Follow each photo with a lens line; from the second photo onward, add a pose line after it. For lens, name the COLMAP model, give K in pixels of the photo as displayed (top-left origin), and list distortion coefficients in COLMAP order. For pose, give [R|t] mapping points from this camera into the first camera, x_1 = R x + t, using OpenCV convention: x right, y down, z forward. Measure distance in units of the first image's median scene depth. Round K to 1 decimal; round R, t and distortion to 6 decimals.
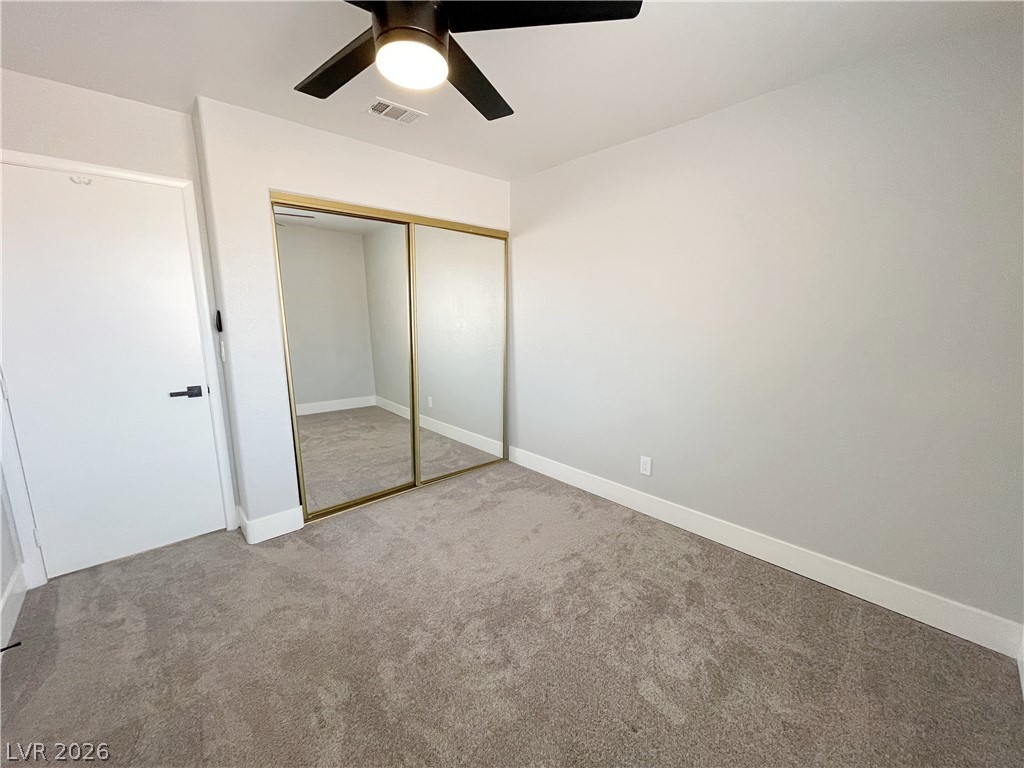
lens RADIAL K [[410.5, 0, 513.3], [0, 410.5, 384.7], [0, 0, 1]] dist [-0.000989, 0.000352]
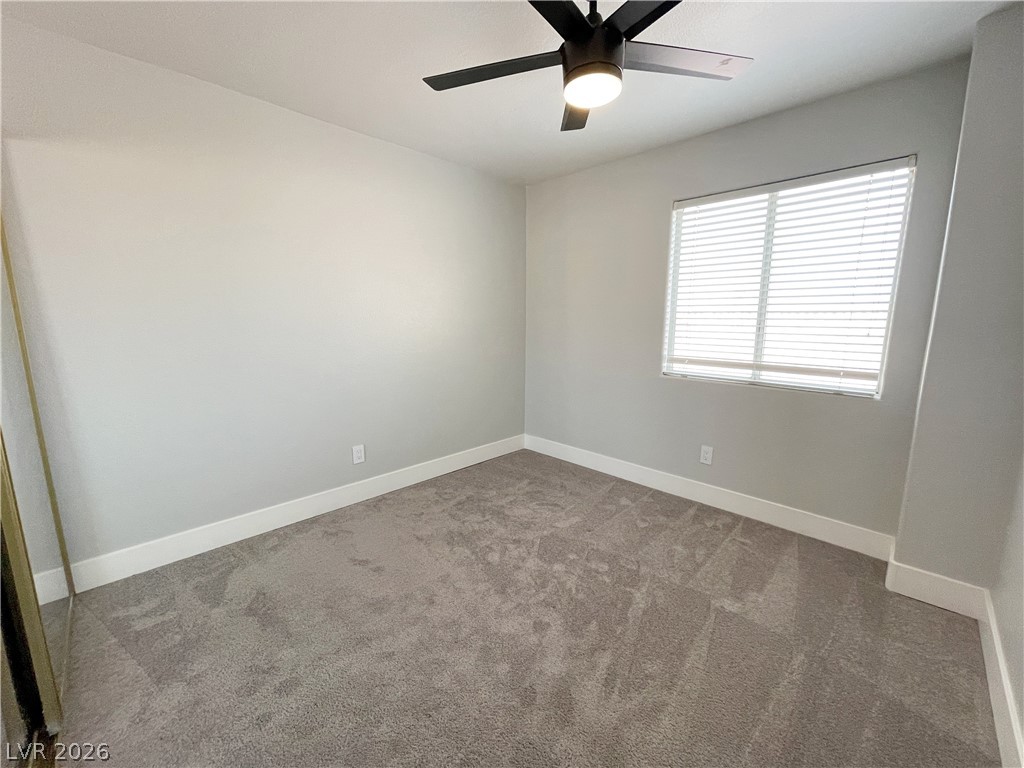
lens RADIAL K [[410.5, 0, 517.1], [0, 410.5, 383.7], [0, 0, 1]] dist [-0.000989, 0.000352]
pose [[-0.051963, -0.151848, 0.987037, -0.674442], [0.177791, 0.971176, 0.158767, -0.064659], [-0.982695, 0.183736, -0.023468, 0.605712]]
